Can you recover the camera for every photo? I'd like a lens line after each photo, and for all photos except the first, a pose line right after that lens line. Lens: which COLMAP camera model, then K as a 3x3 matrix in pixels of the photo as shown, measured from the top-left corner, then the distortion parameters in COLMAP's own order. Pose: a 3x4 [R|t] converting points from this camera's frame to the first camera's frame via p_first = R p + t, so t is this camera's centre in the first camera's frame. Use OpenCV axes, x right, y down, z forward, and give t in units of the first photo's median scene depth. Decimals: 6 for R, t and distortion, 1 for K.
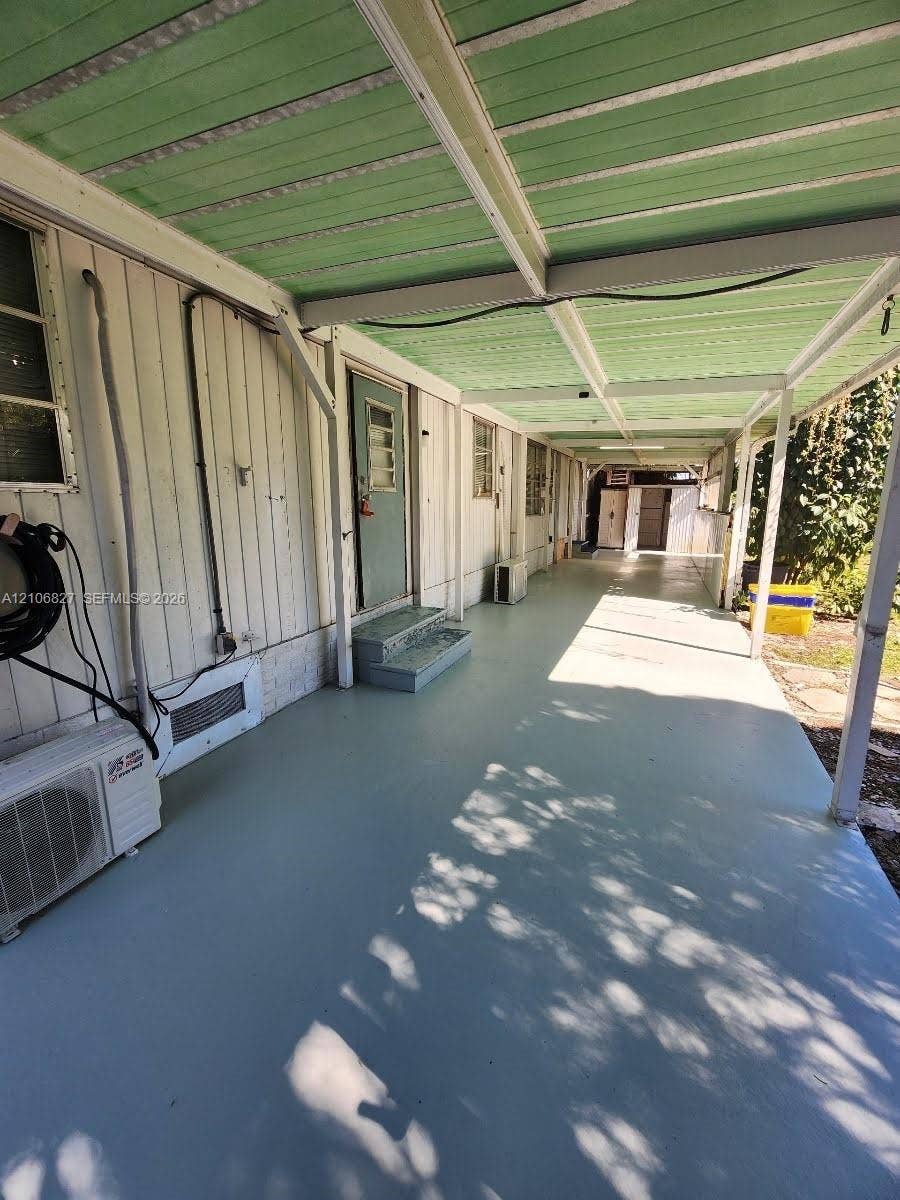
lens RADIAL K [[490.4, 0, 443.9], [0, 490.4, 594.2], [0, 0, 1]] dist [-0.002692, 0.000177]
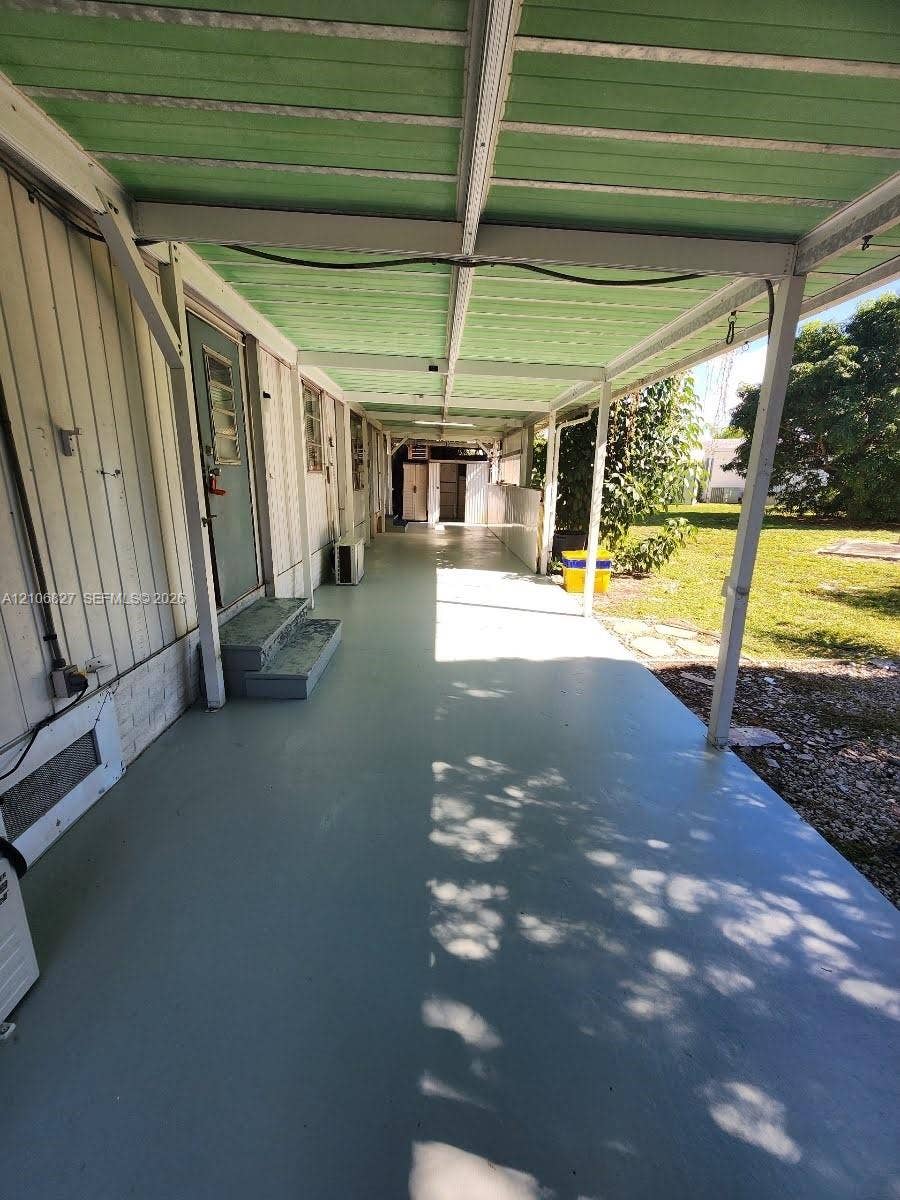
lens RADIAL K [[490.4, 0, 446.6], [0, 490.4, 595.7], [0, 0, 1]] dist [-0.002692, 0.000177]
pose [[0.909345, -0.088016, 0.406626, -0.170450], [0.064412, 0.995365, 0.071405, -0.028961], [-0.411026, -0.038740, 0.910800, 0.103761]]
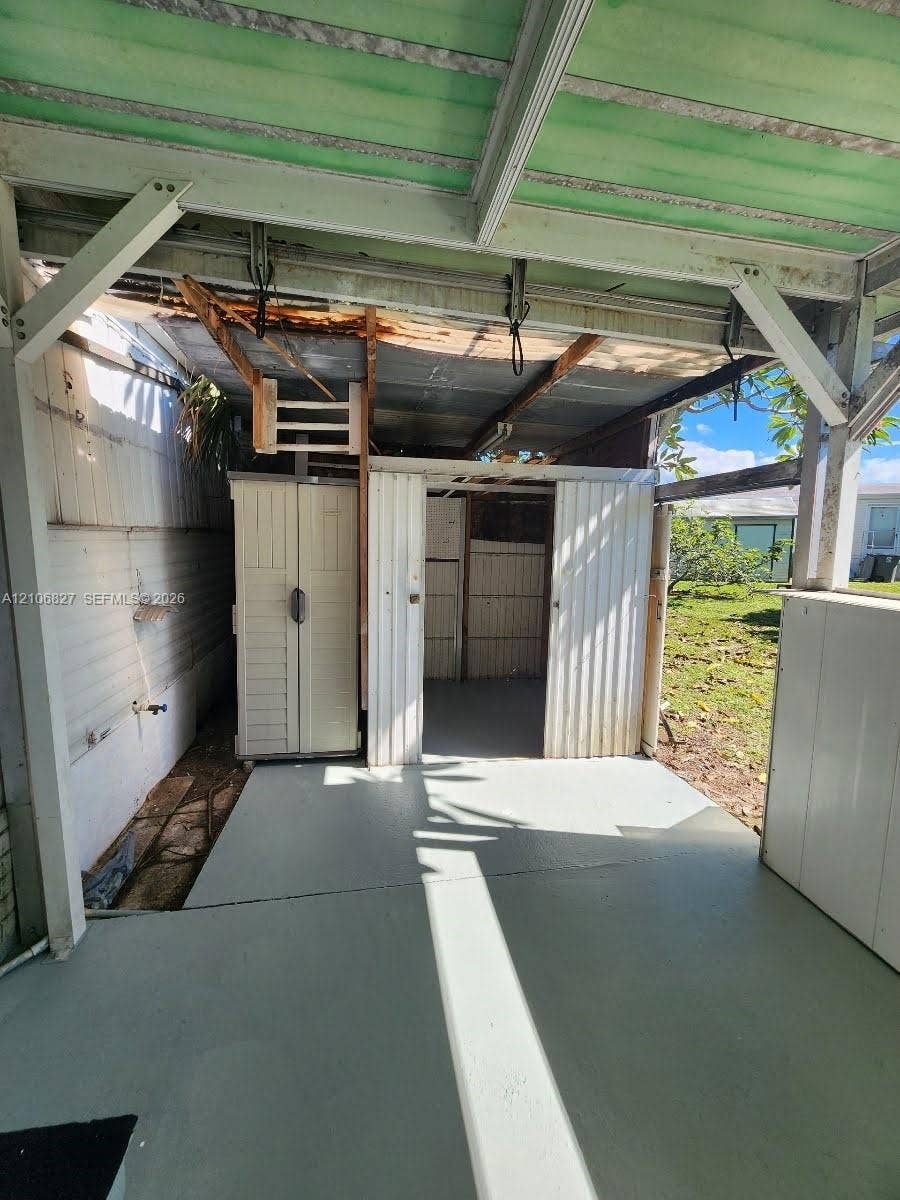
lens RADIAL K [[490.4, 0, 454.1], [0, 490.4, 597.3], [0, 0, 1]] dist [-0.002692, 0.000177]
pose [[0.830820, -0.058951, 0.553410, 1.317912], [0.096702, 0.994540, -0.039236, -0.695436], [-0.548075, 0.086114, 0.831984, 3.685327]]
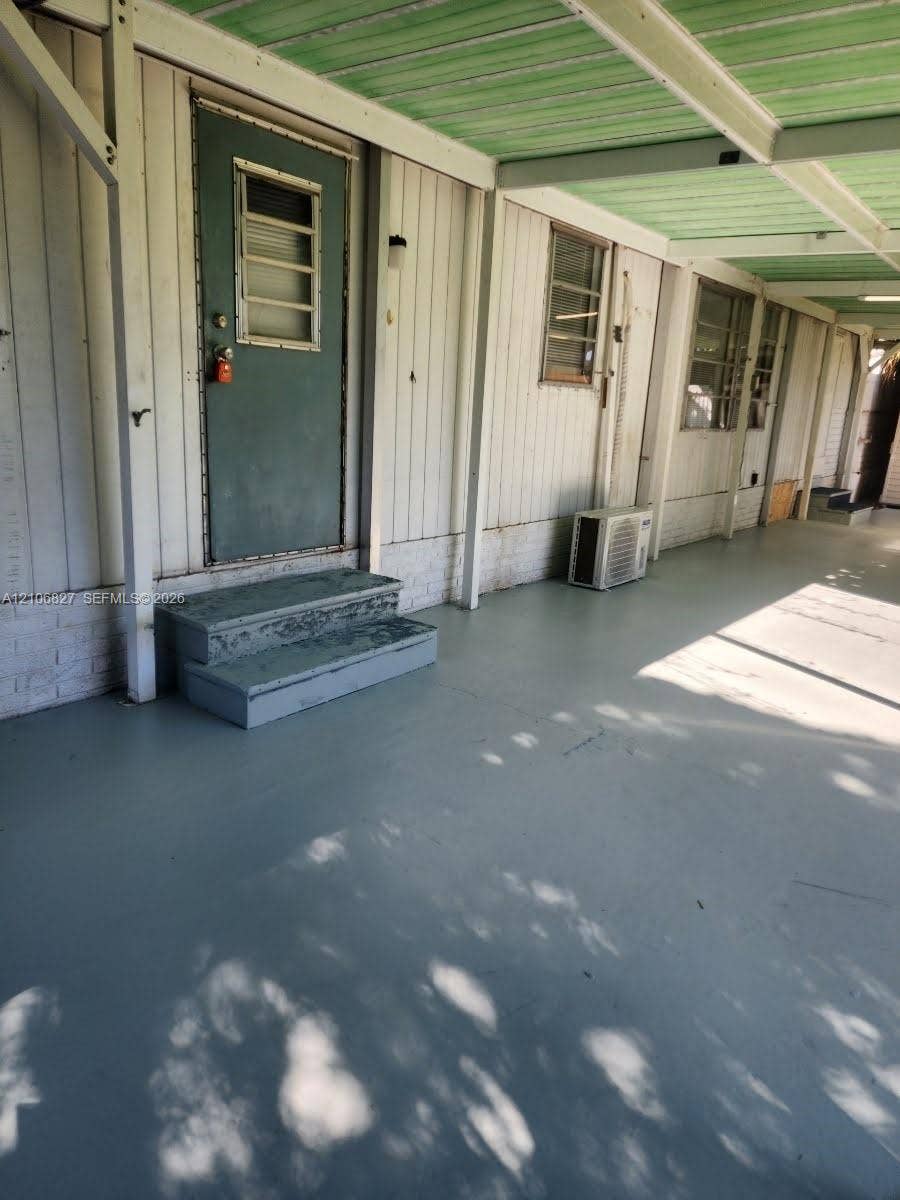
lens RADIAL K [[802.4, 0, 423.6], [0, 802.4, 600.9], [0, 0, 1]] dist [0.011732, -0.004915]
pose [[0.964639, 0.107104, -0.240832, 0.309314], [-0.095097, 0.993599, 0.060972, -0.004688], [0.245821, -0.035914, 0.968650, 0.217543]]
